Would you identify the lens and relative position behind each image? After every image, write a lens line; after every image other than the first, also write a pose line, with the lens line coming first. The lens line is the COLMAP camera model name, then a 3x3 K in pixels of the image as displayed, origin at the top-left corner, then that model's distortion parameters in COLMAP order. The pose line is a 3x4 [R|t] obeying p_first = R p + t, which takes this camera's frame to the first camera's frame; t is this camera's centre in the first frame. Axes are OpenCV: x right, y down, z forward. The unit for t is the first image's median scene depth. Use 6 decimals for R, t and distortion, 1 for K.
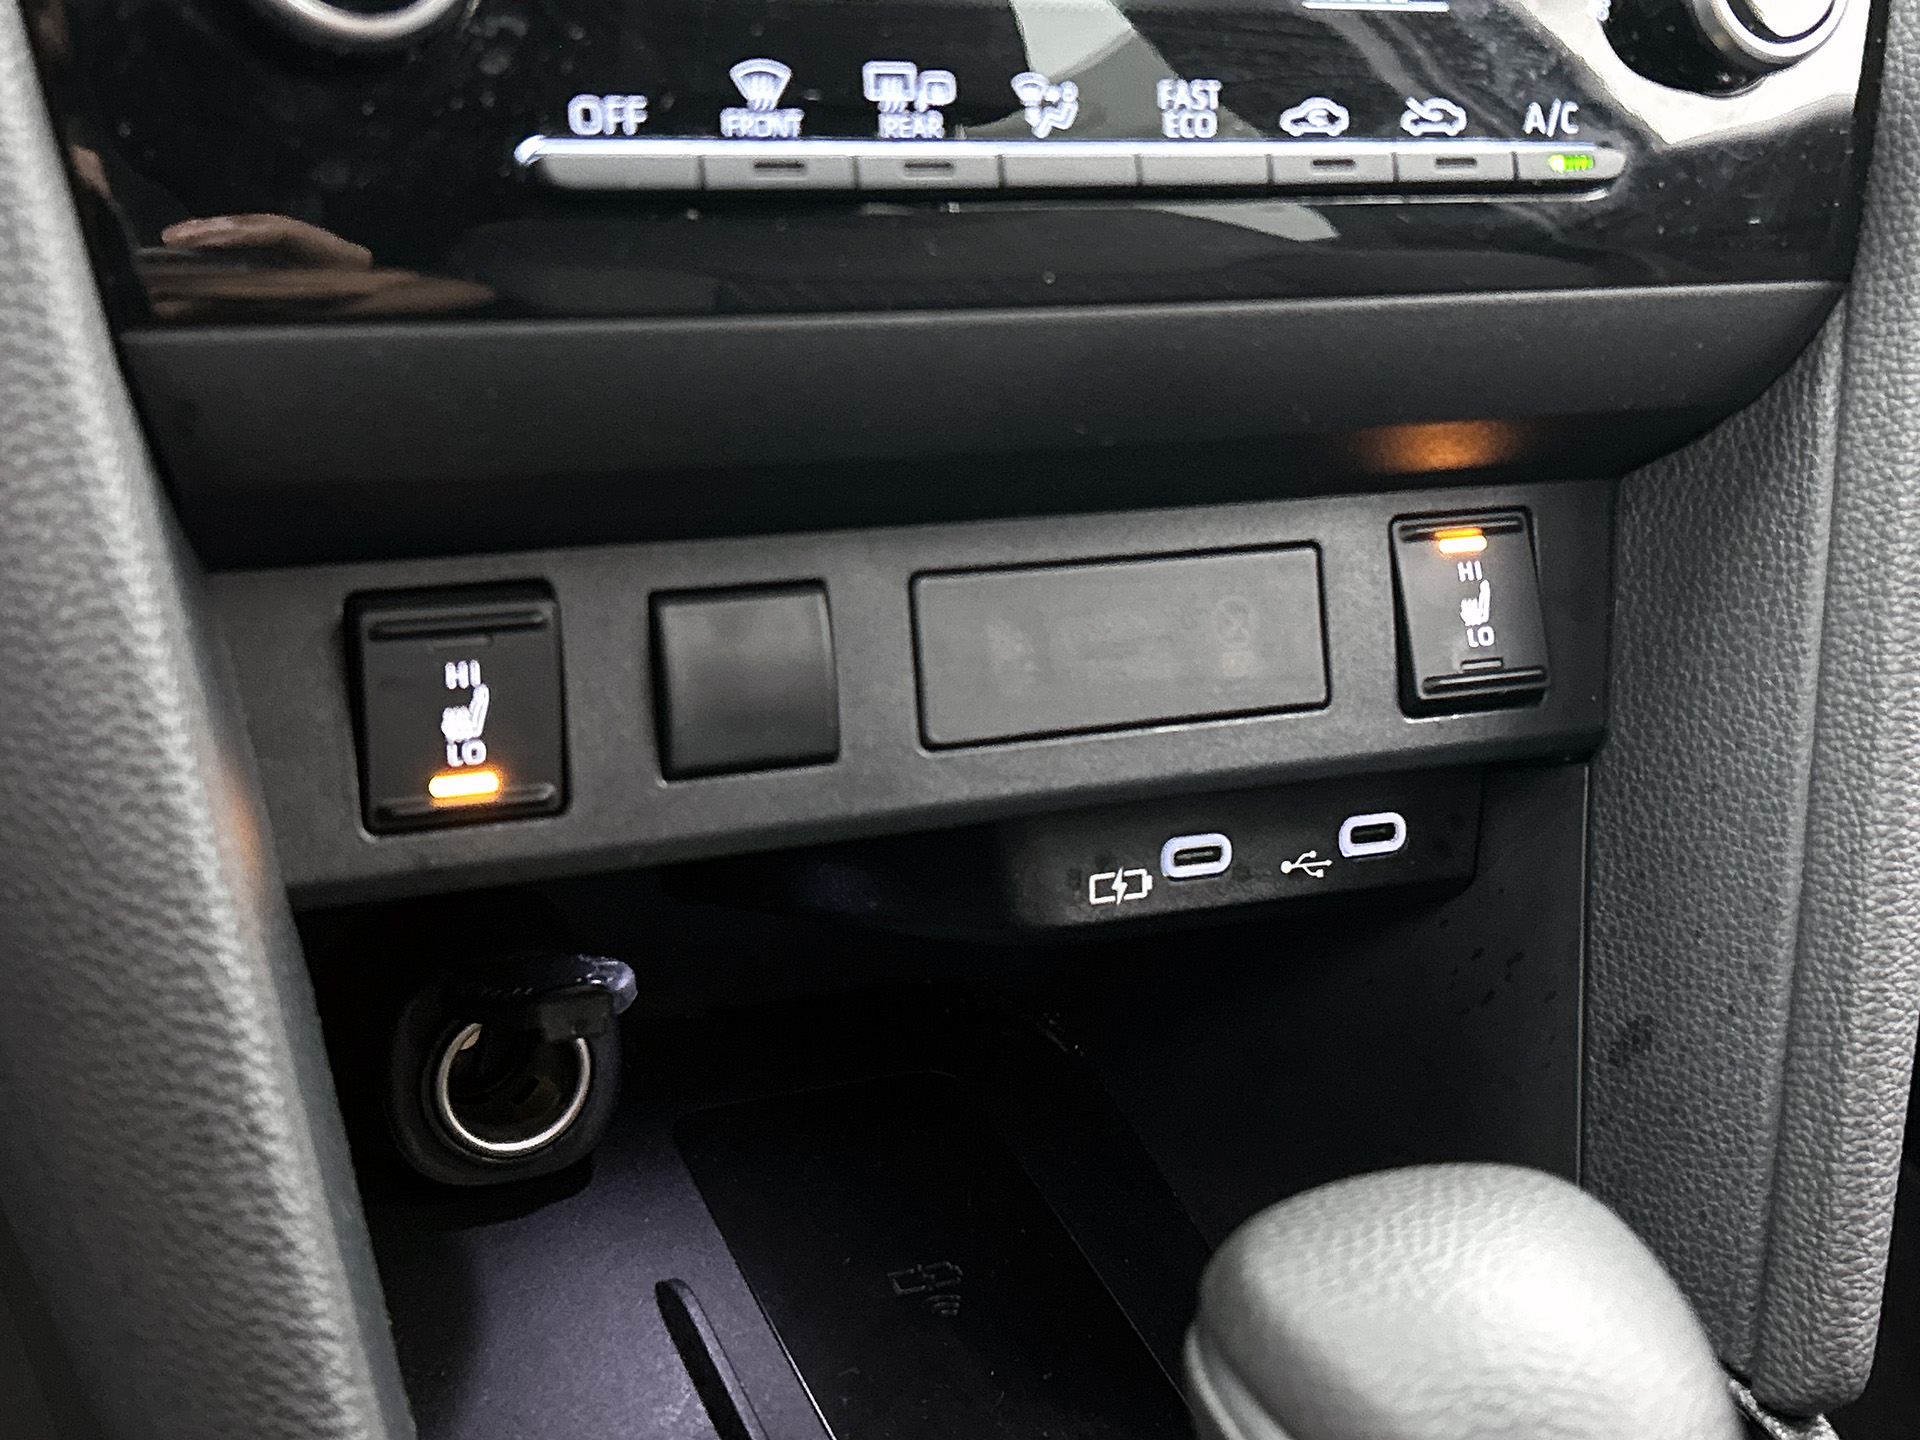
lens RADIAL K [[2550.6, 0, 965.2], [0, 2550.6, 691.6], [0, 0, 1]] dist [0.053972, 0.000000]
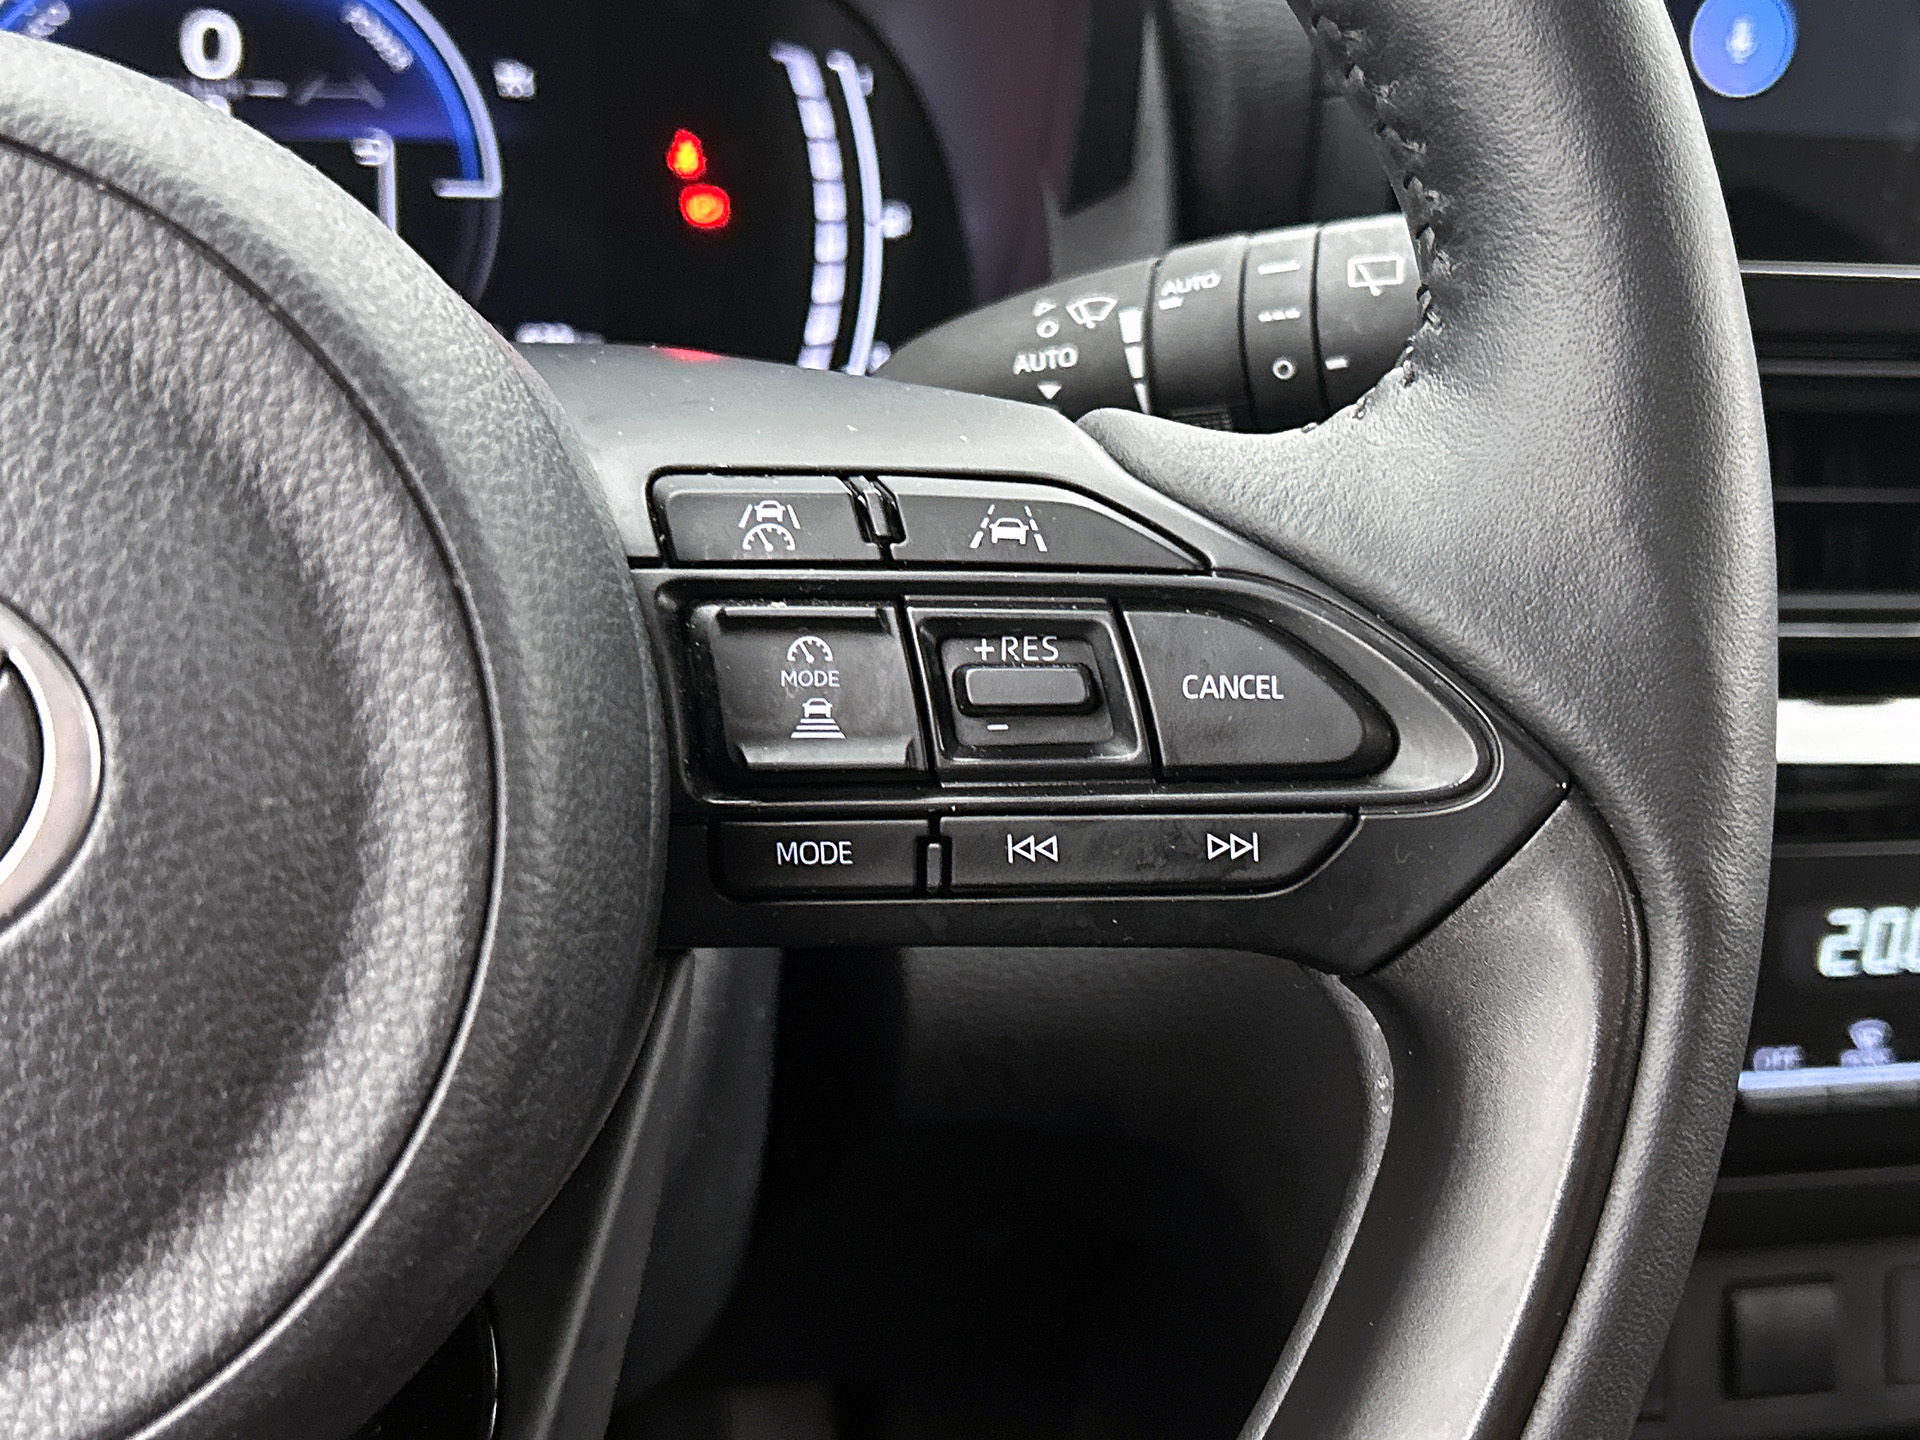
lens RADIAL K [[2257.4, 0, 954.1], [0, 2257.4, 711.8], [0, 0, 1]] dist [0.098022, 0.000000]
pose [[0.968185, 0.072538, -0.239491, -0.246404], [-0.075639, 0.997128, -0.003768, -0.315244], [0.238530, 0.021762, 0.970891, -0.444701]]
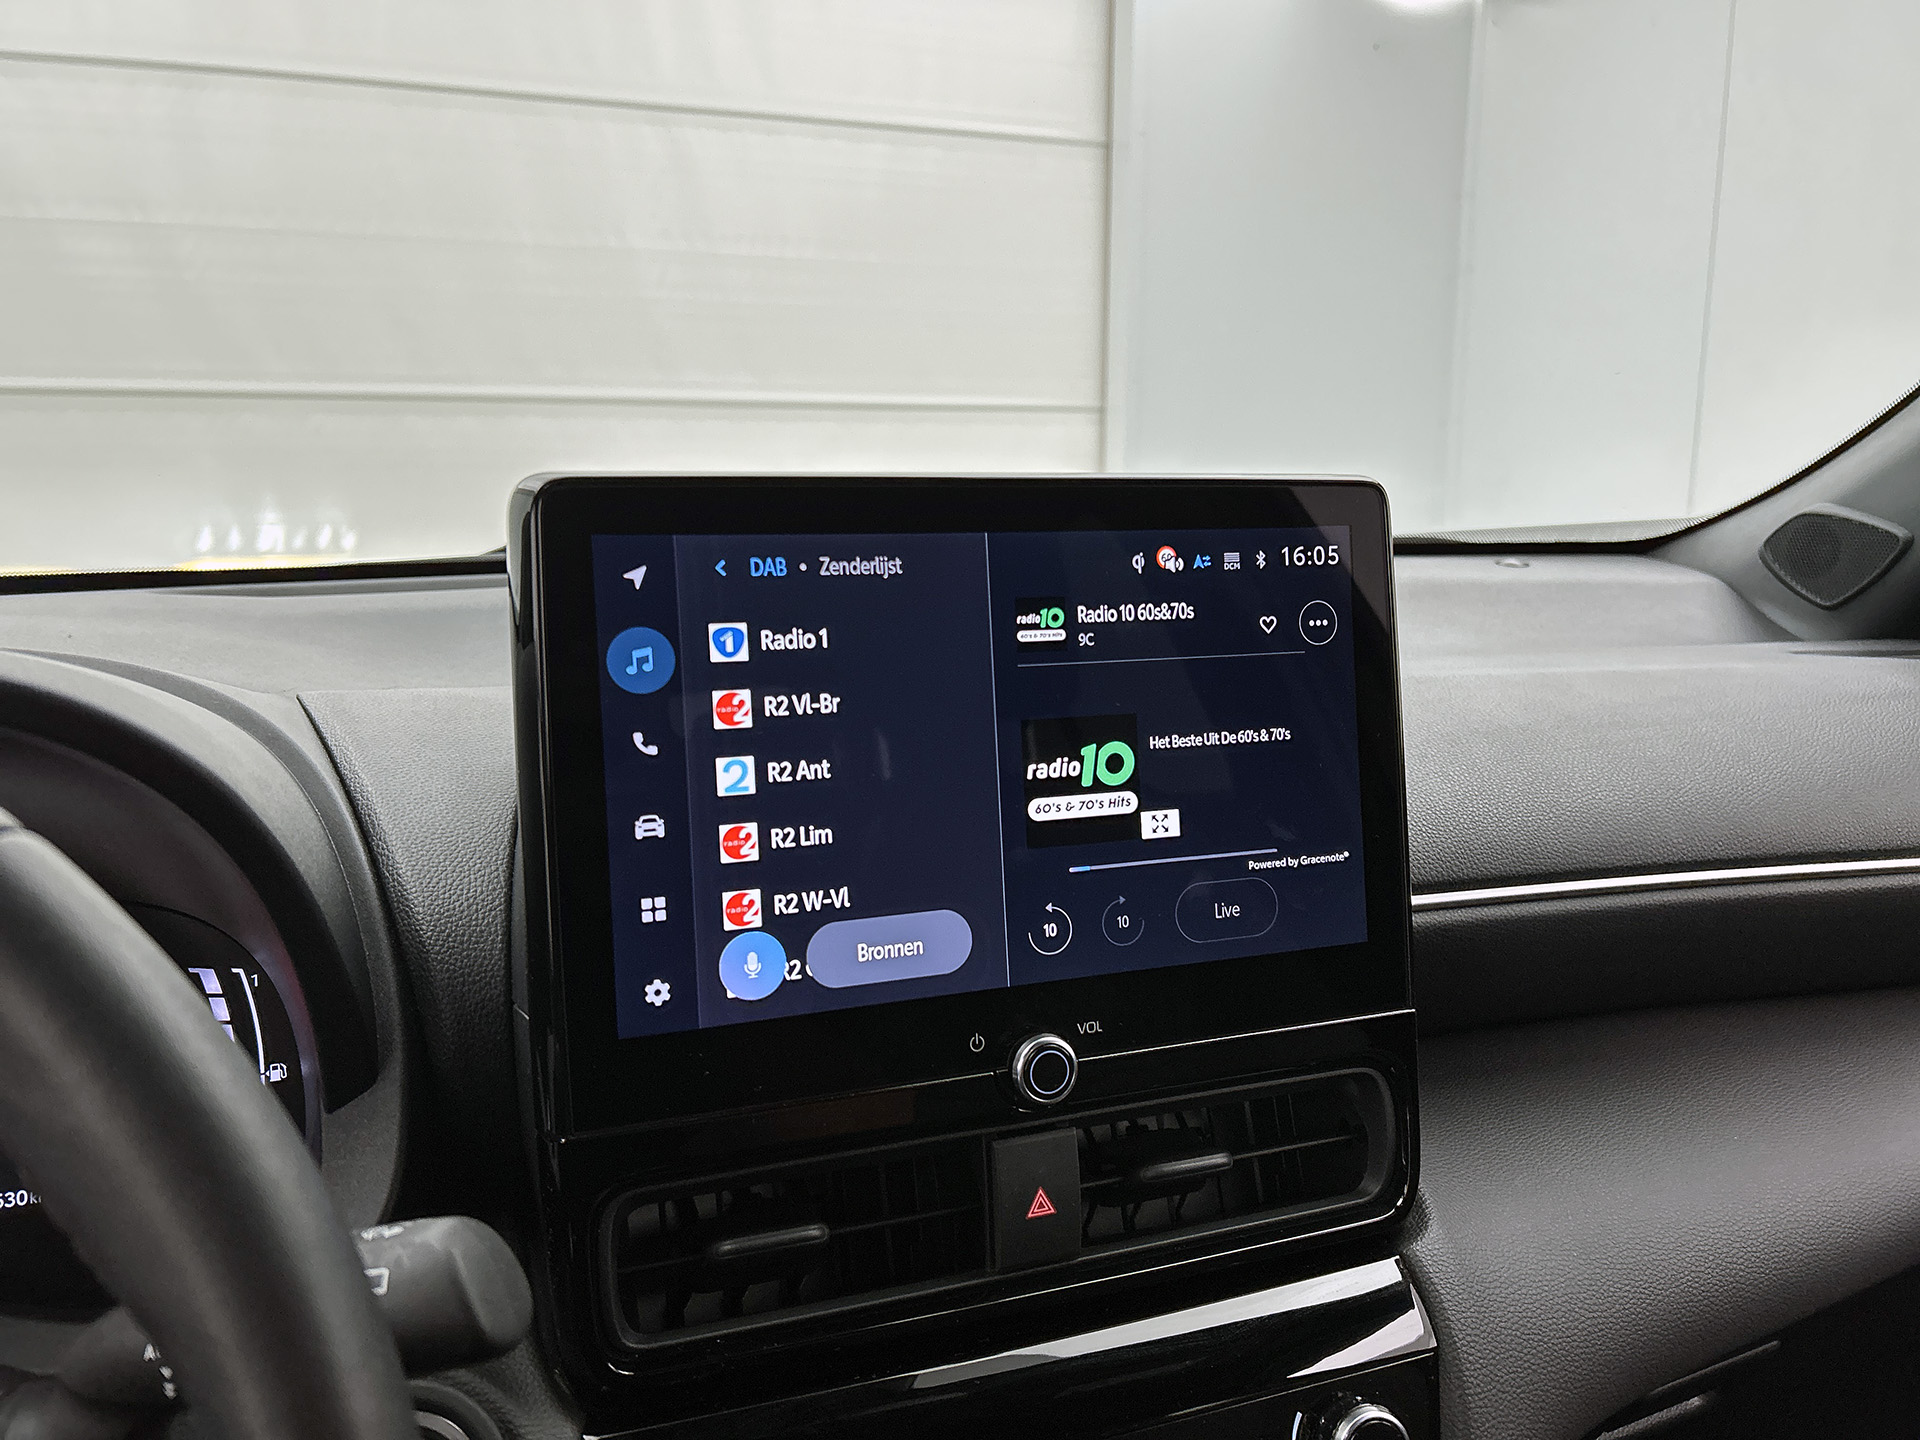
lens RADIAL K [[1456.6, 0, 962.3], [0, 1456.6, 704.7], [0, 0, 1]] dist [0.047170, -0.065676]
pose [[0.992702, -0.065525, -0.101241, 0.122540], [0.042472, 0.975684, -0.215029, -0.623004], [0.112869, 0.209160, 0.971346, -0.394599]]
